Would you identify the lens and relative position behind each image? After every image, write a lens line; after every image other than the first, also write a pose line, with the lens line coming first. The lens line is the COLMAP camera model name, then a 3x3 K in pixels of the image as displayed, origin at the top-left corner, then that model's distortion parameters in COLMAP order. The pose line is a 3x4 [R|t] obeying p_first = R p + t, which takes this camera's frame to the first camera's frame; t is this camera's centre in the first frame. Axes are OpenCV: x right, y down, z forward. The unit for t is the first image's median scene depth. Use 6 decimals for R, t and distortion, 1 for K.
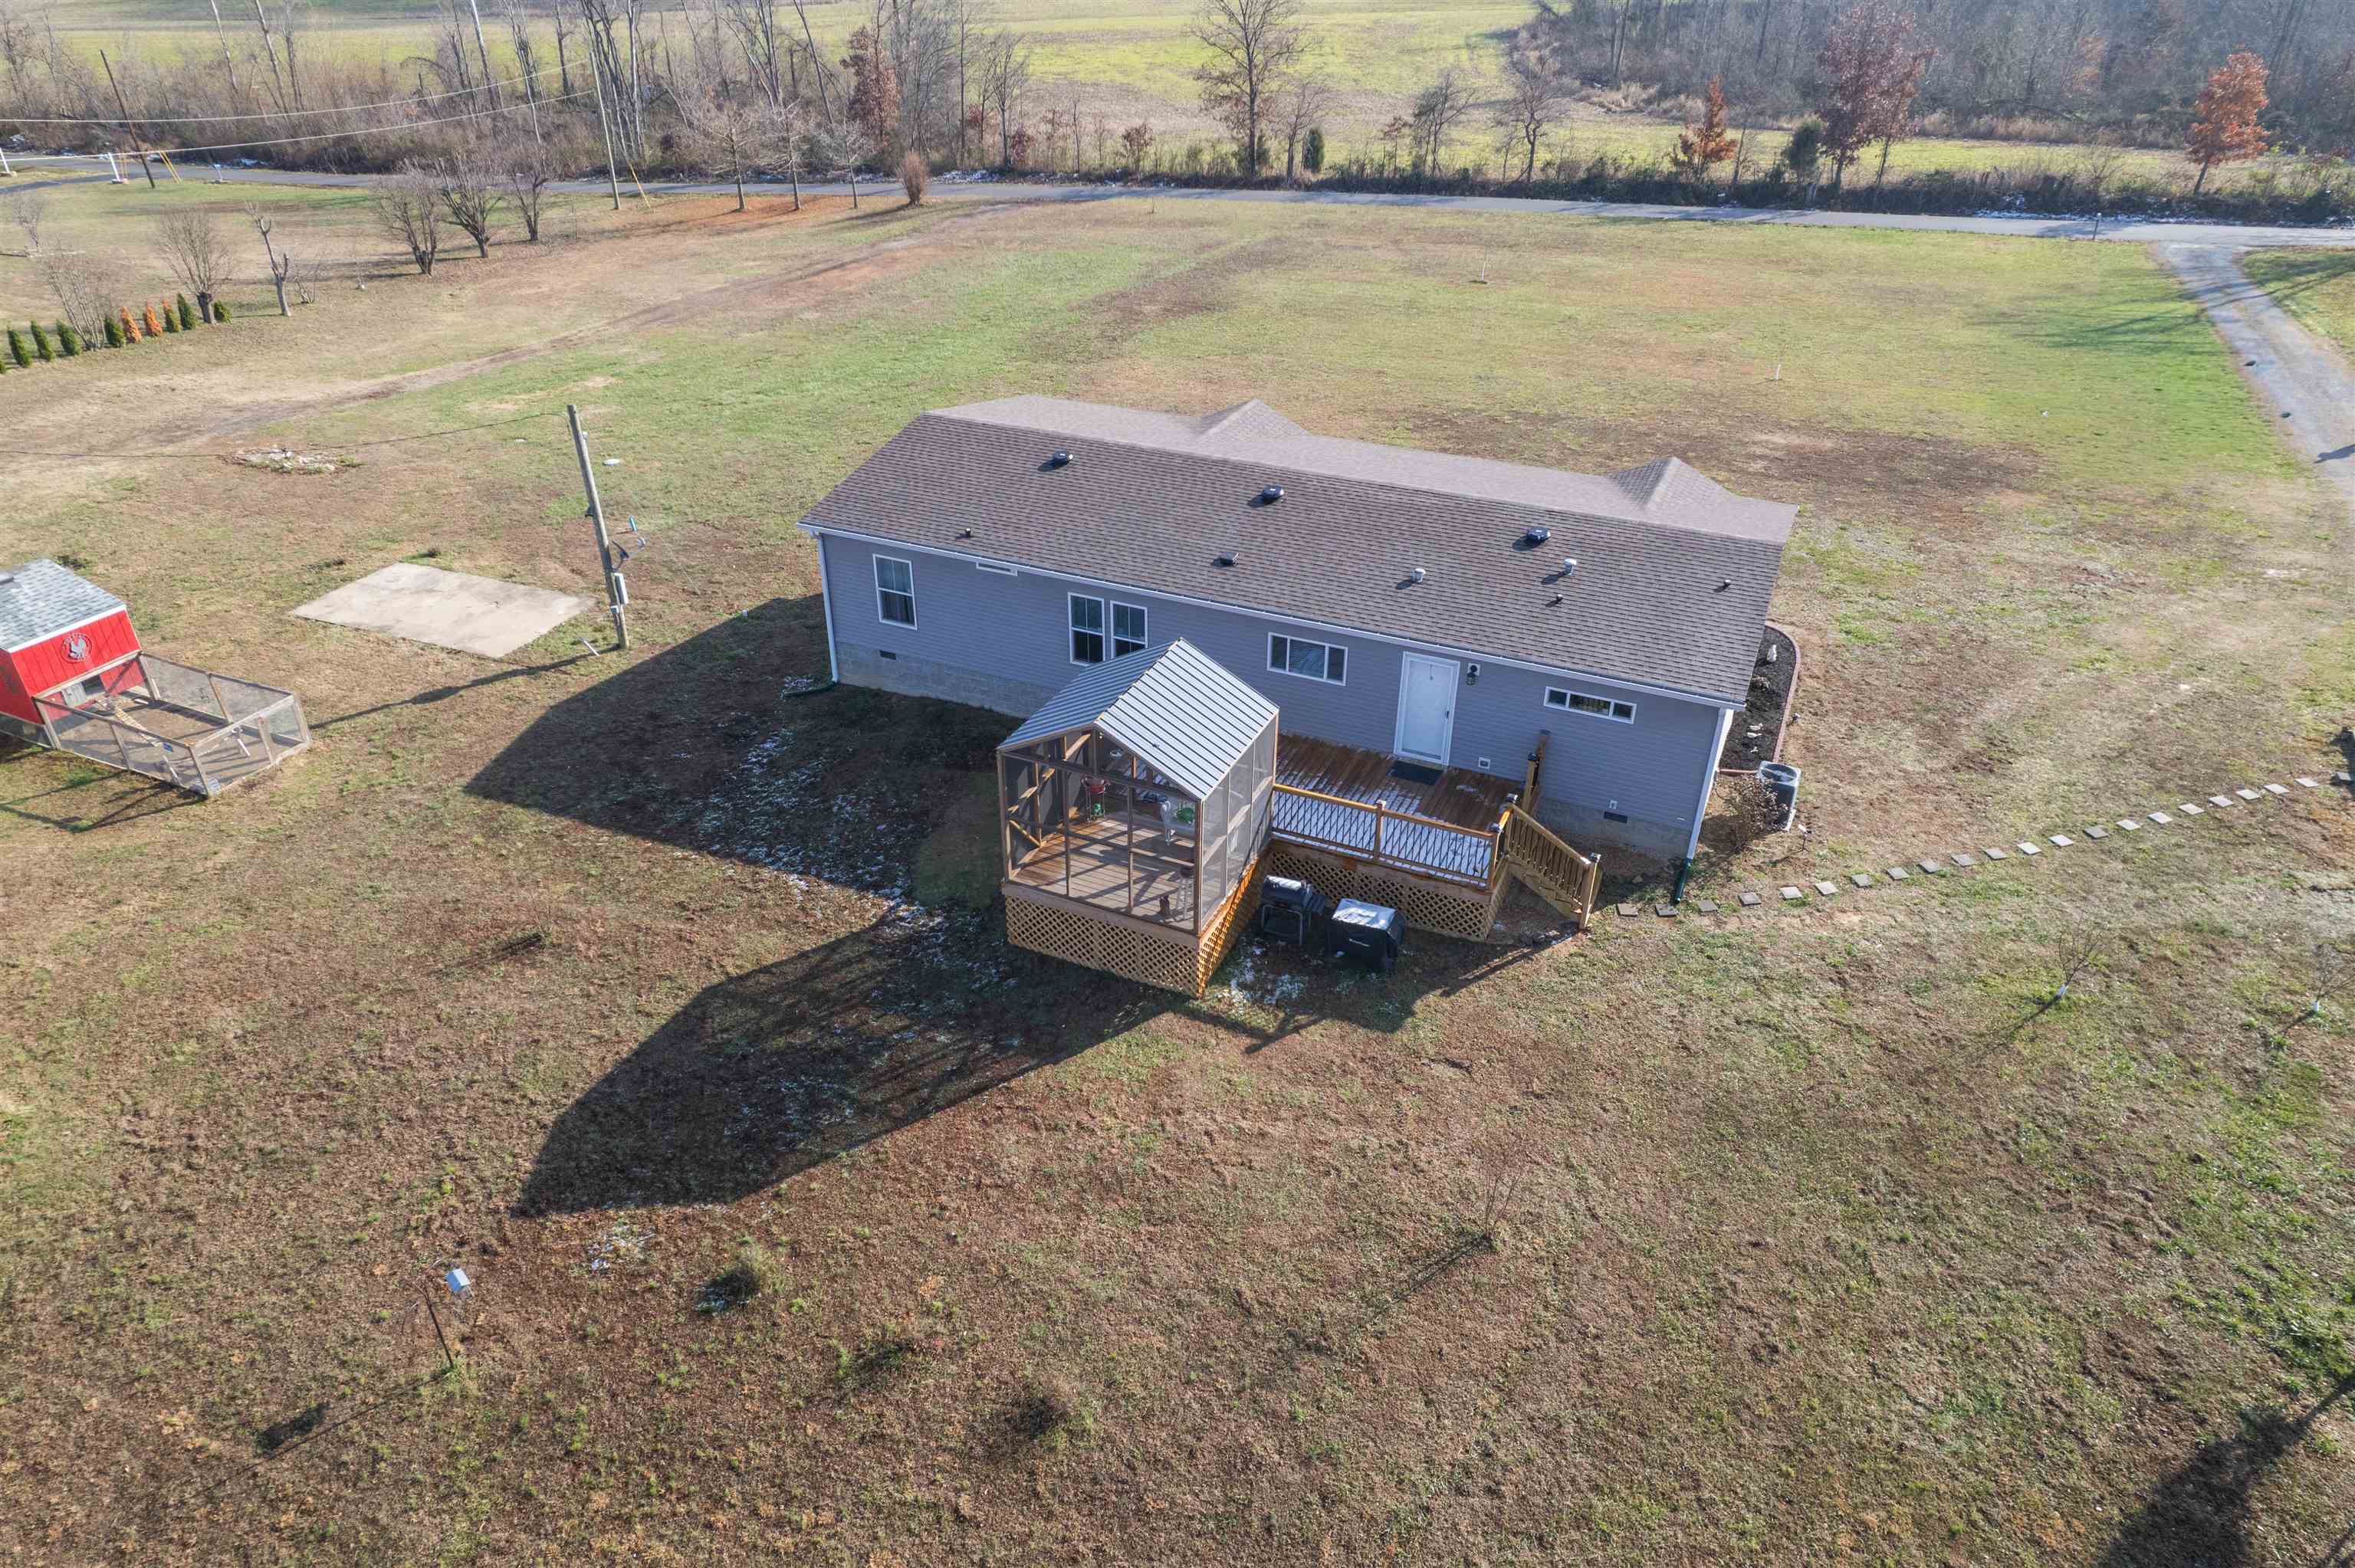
lens RADIAL K [[1501.4, 0, 1170.0], [0, 1501.4, 783.1], [0, 0, 1]] dist [-0.060504, 0.041872]
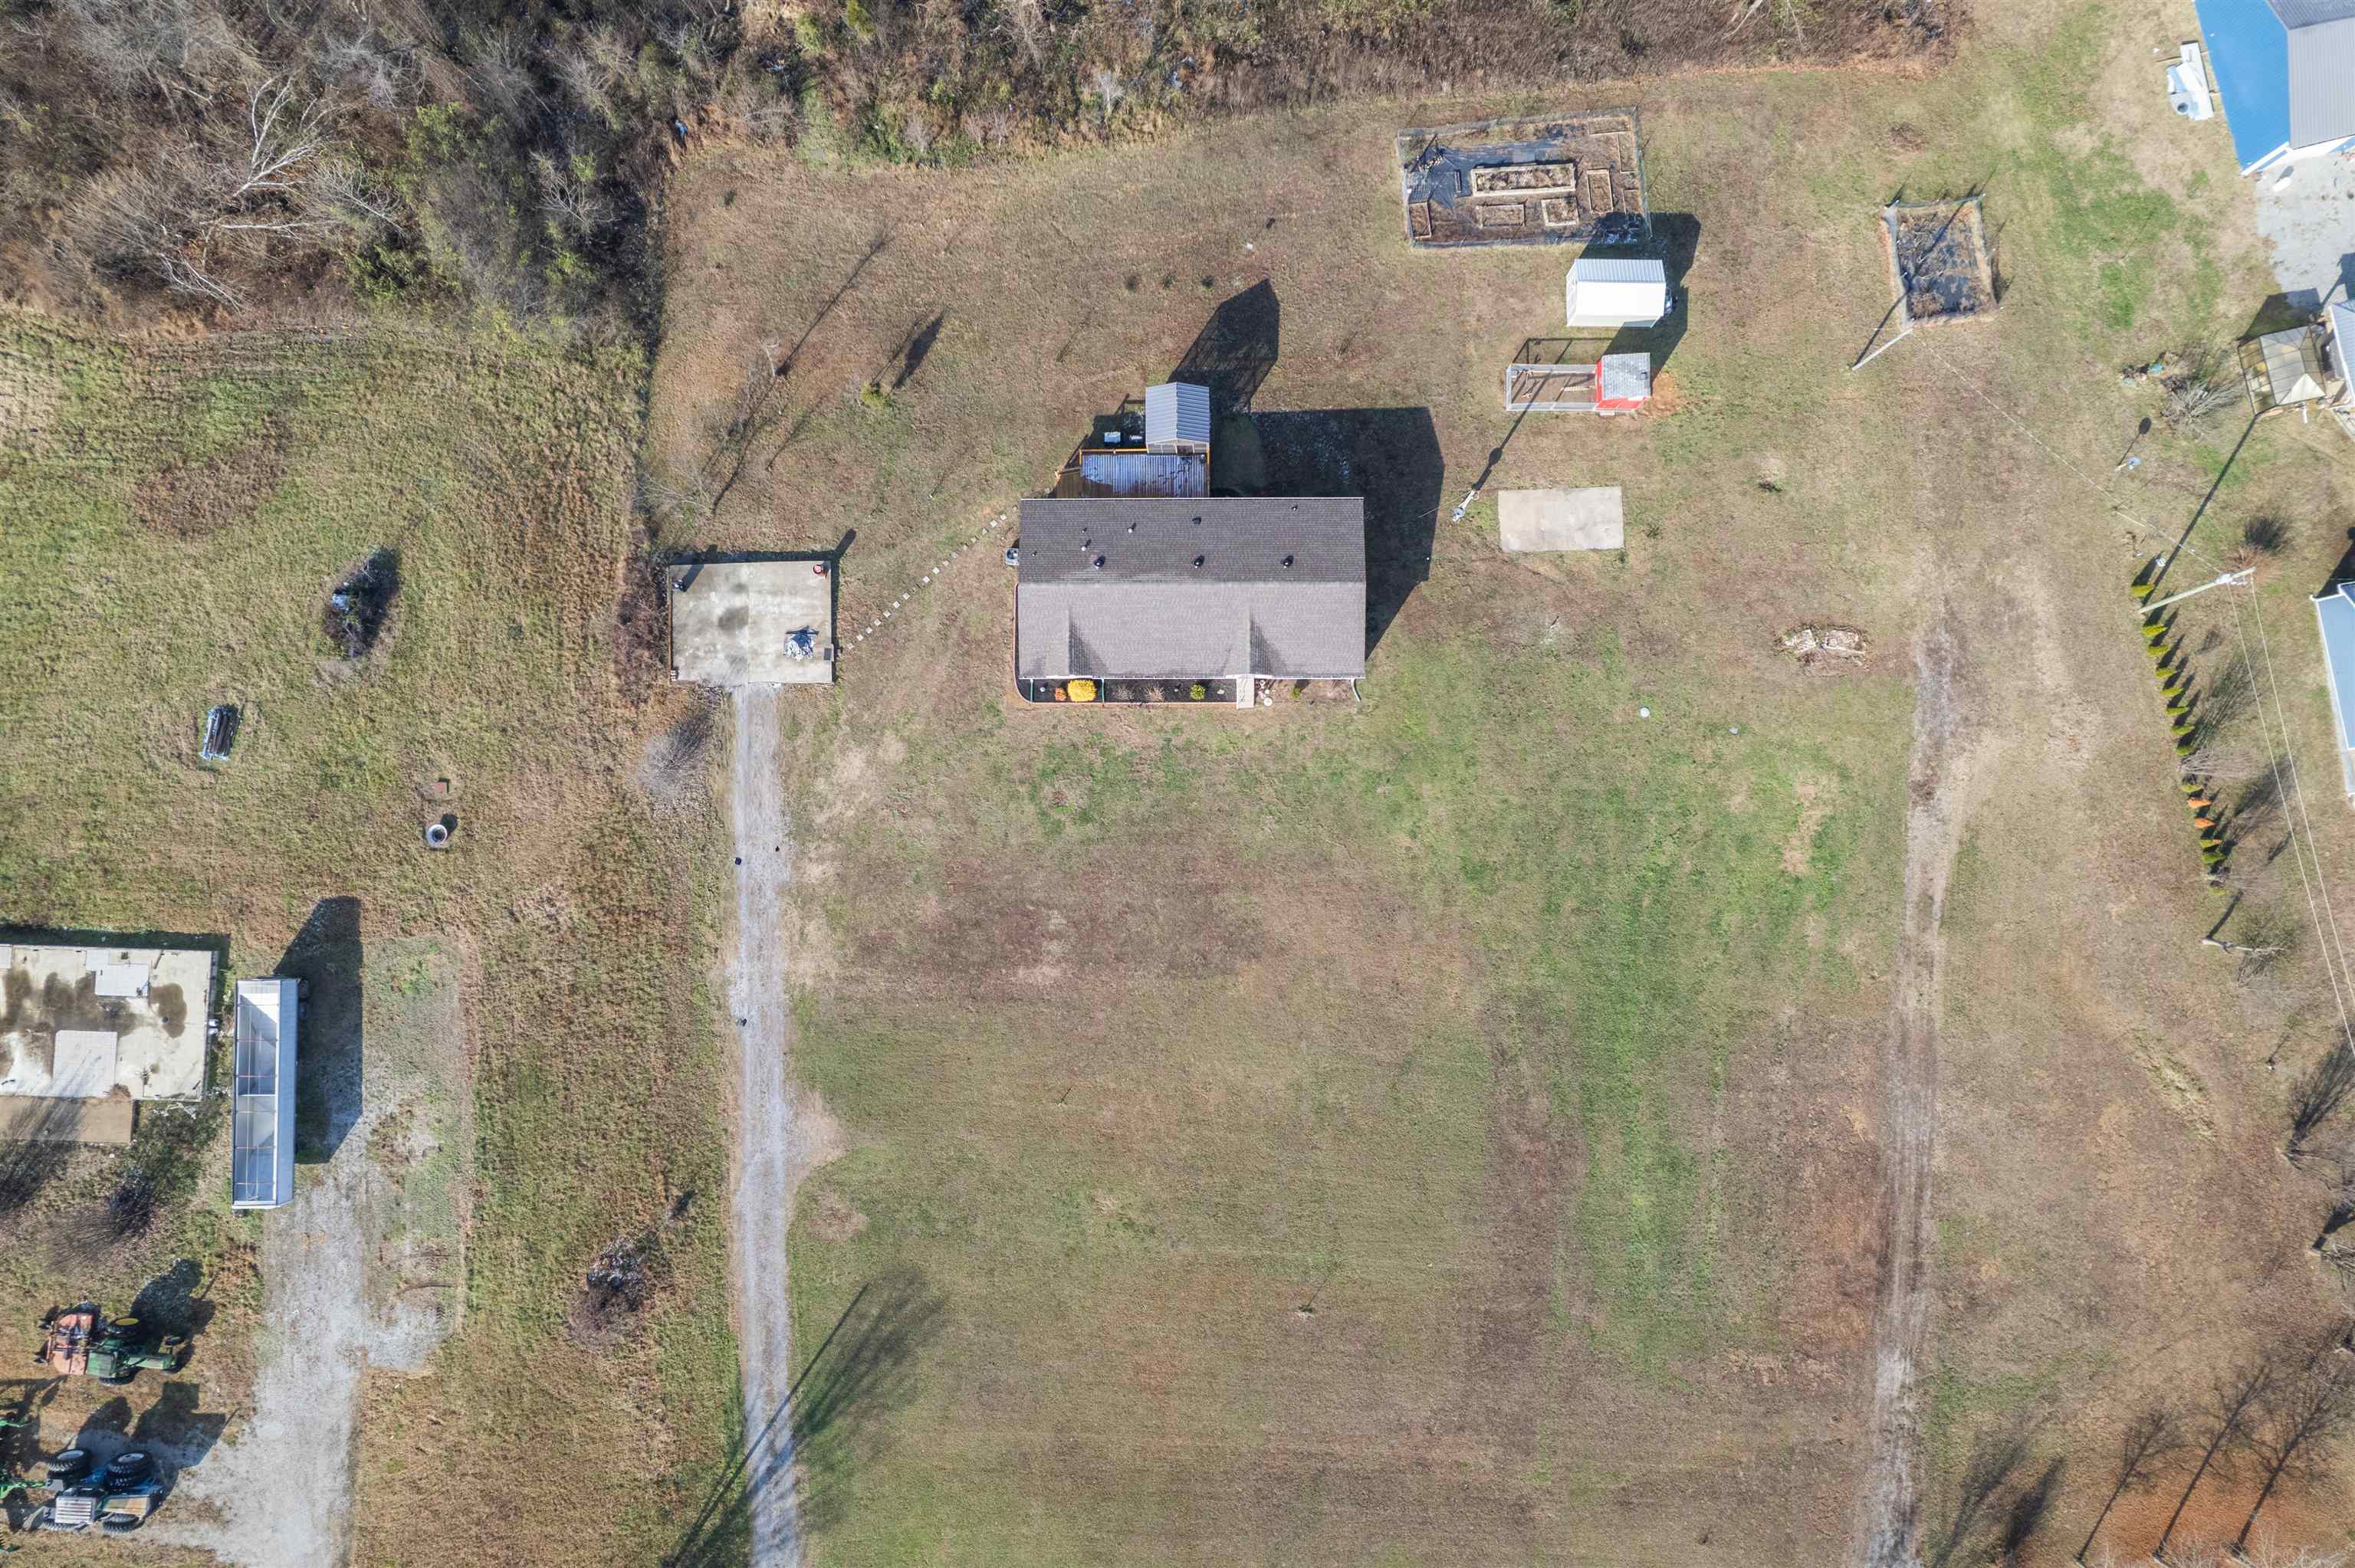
lens RADIAL K [[1501.4, 0, 1159.0], [0, 1501.4, 790.7], [0, 0, 1]] dist [-0.060504, 0.041872]
pose [[-0.907980, 0.419007, 0.002178, 0.283897], [-0.193794, -0.424546, 0.884423, -2.606767], [0.371504, 0.802617, 0.466680, 0.045481]]
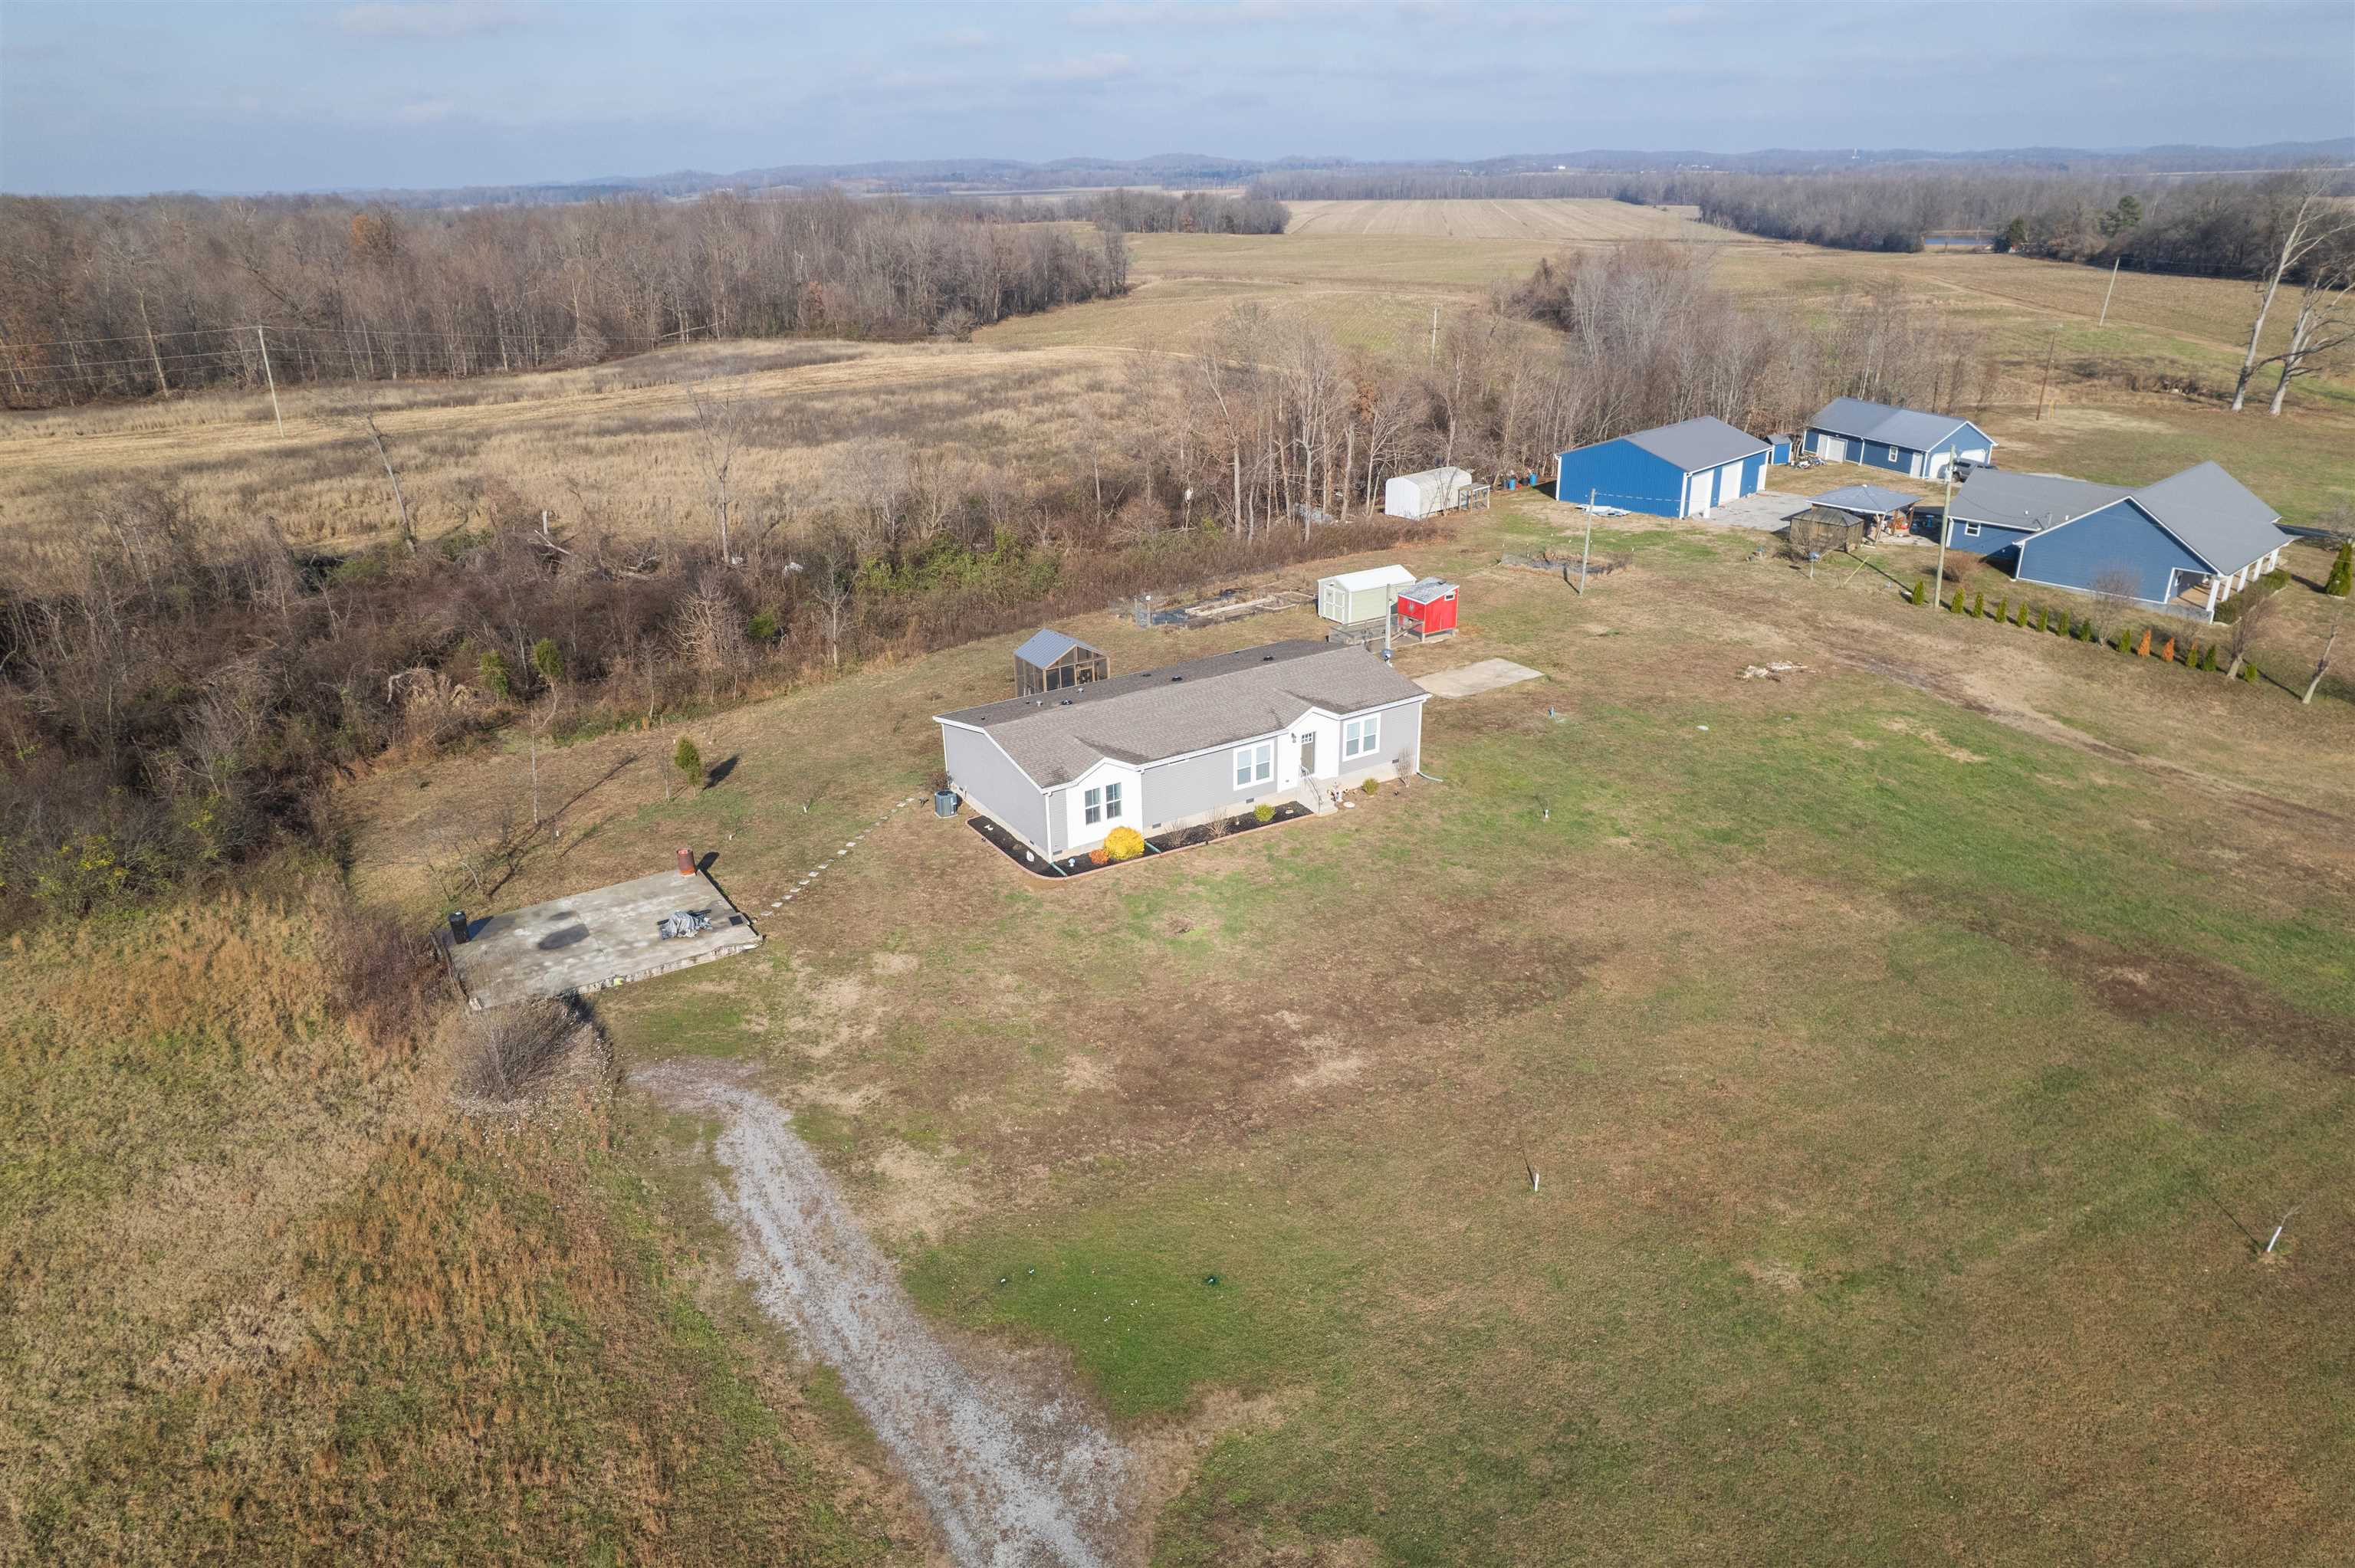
lens RADIAL K [[1501.4, 0, 1162.6], [0, 1501.4, 797.2], [0, 0, 1]] dist [-0.060504, 0.041872]
pose [[-0.549127, 0.337923, -0.764374, 1.684907], [-0.417303, 0.681565, 0.601105, -1.289912], [0.724098, 0.649059, -0.233250, 1.520560]]
